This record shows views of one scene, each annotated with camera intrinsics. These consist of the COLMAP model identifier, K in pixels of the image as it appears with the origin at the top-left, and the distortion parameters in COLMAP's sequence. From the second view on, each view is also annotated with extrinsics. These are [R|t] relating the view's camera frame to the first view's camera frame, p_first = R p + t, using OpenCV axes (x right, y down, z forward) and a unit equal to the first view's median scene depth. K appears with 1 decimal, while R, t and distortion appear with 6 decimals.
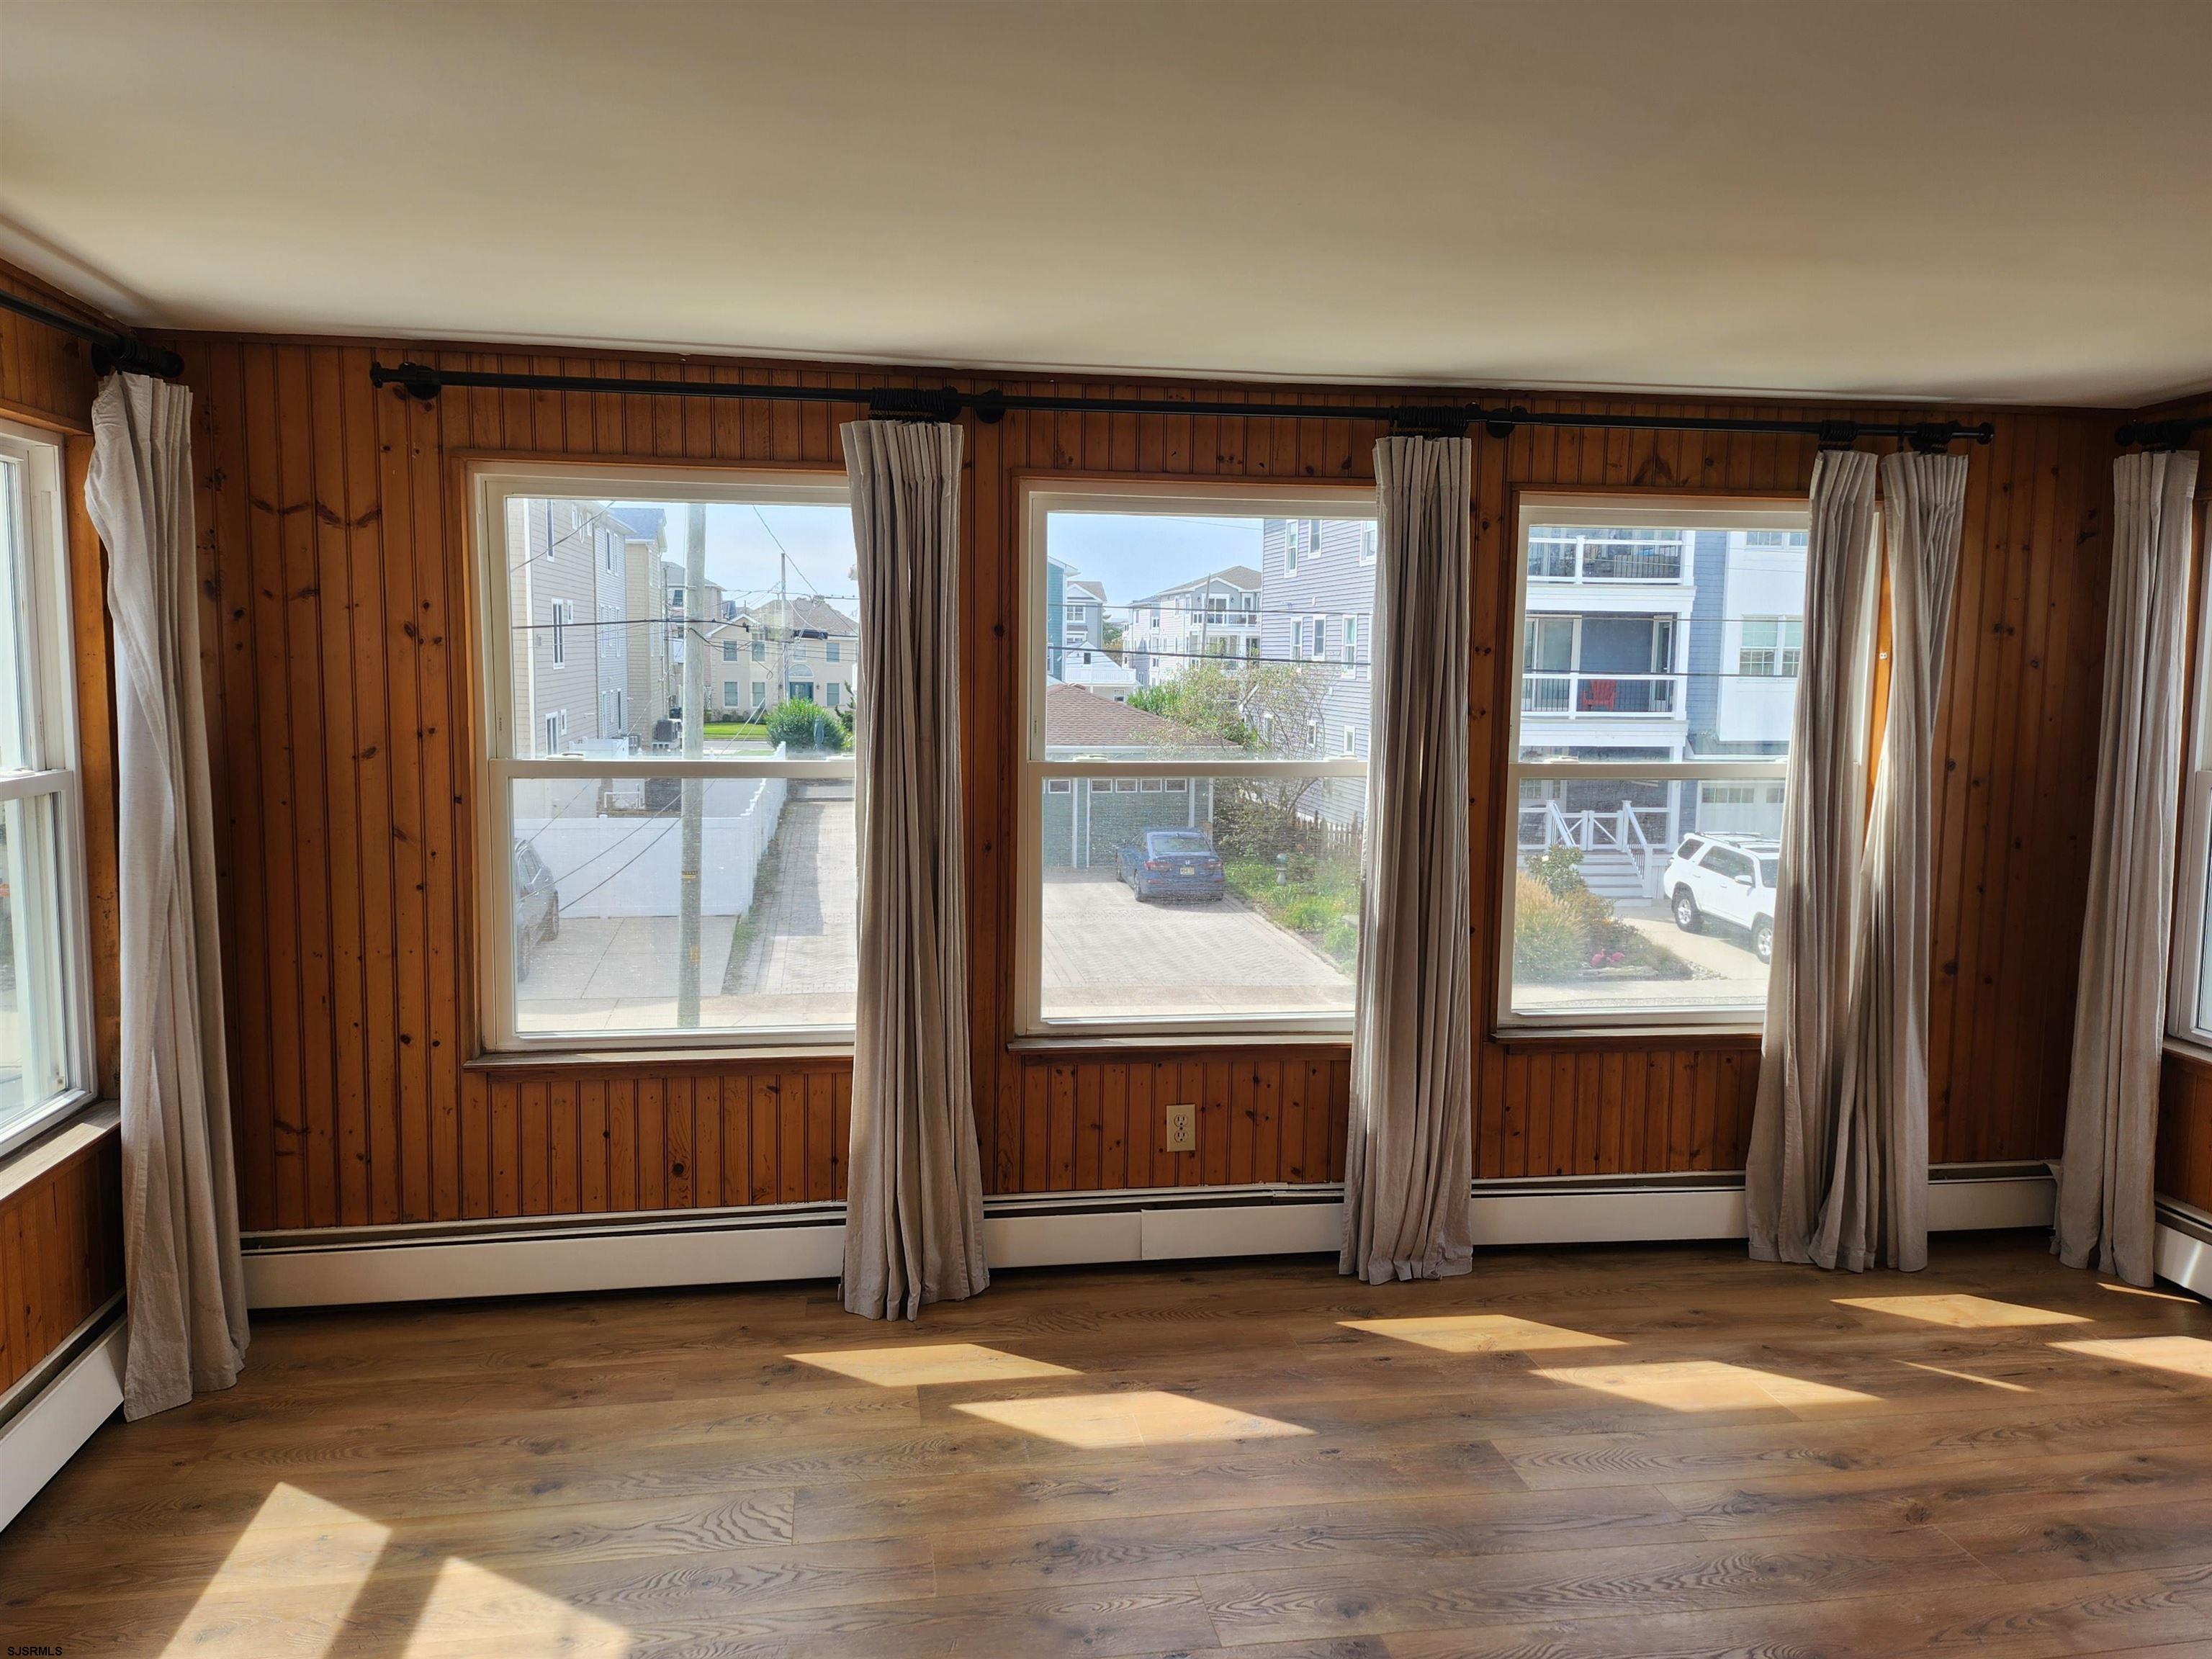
lens RADIAL K [[1585.2, 0, 1249.6], [0, 1585.2, 829.6], [0, 0, 1]] dist [-0.003011, -0.007230]
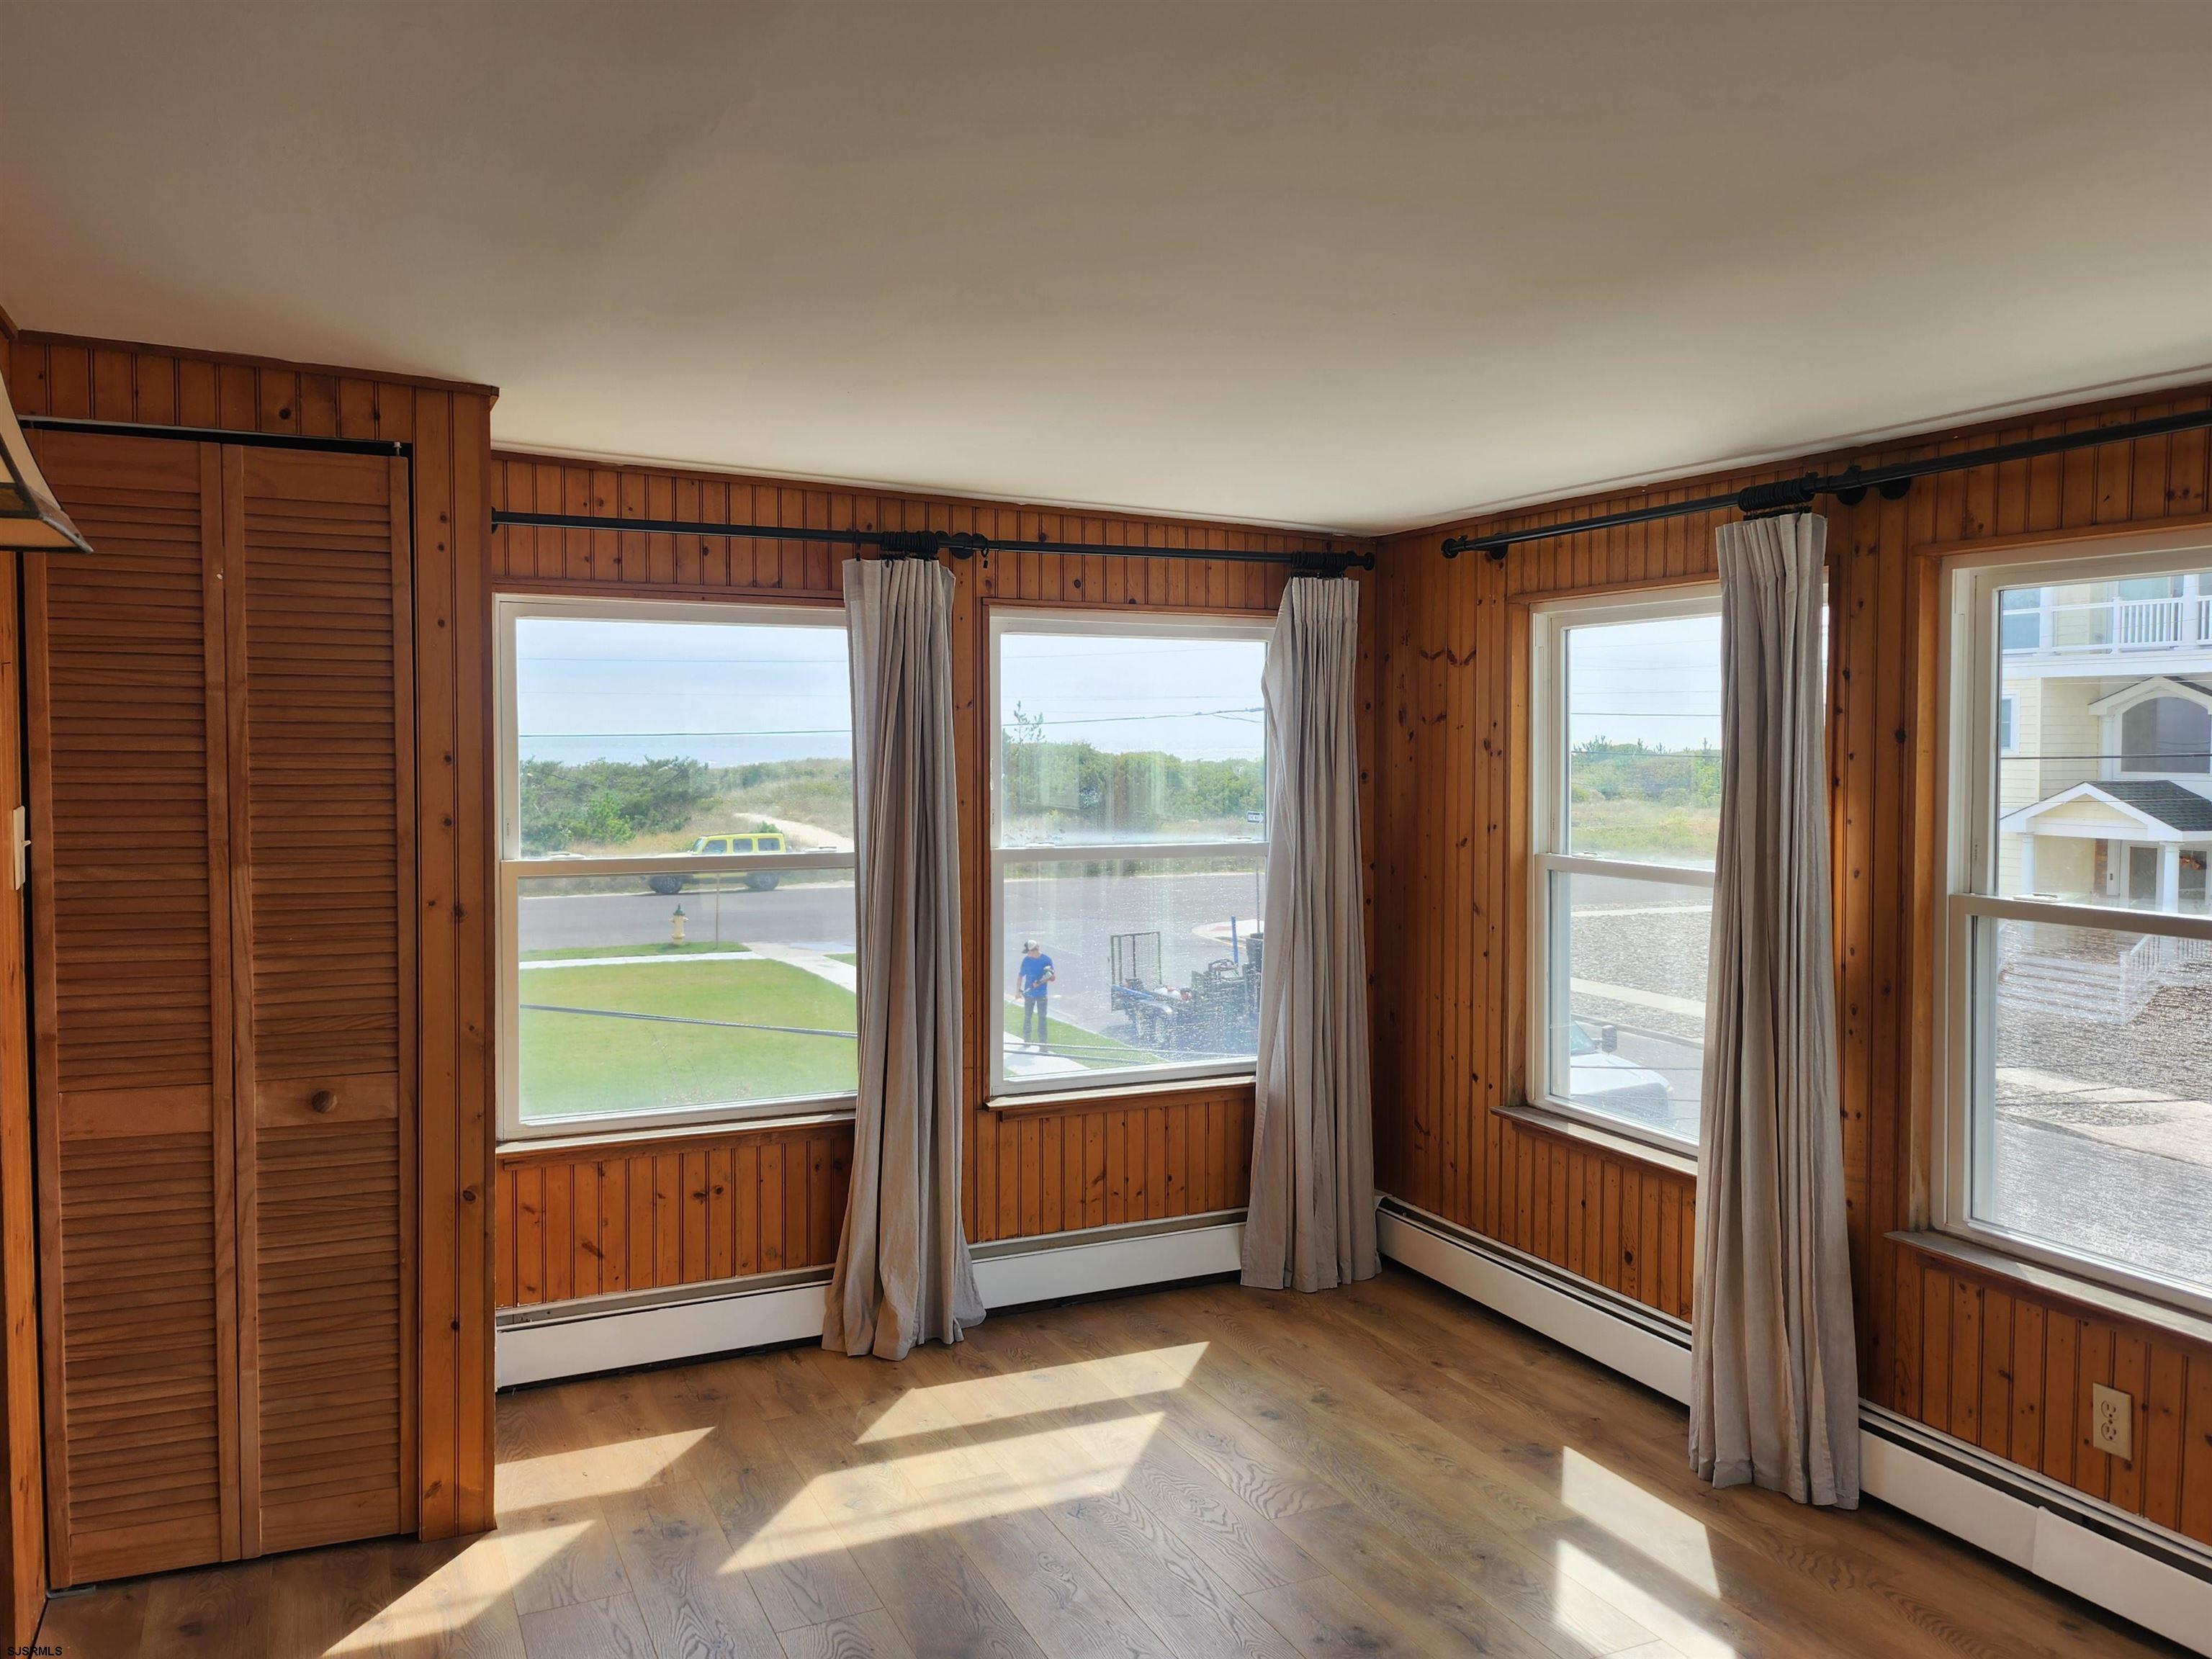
lens RADIAL K [[1571.2, 0, 1094.1], [0, 1571.2, 832.0], [0, 0, 1]] dist [0.078802, -0.097920]
pose [[0.279988, 0.040164, -0.959163, 0.579951], [-0.117066, 0.993096, 0.007412, -0.032616], [0.952839, 0.110210, 0.282757, 0.370632]]
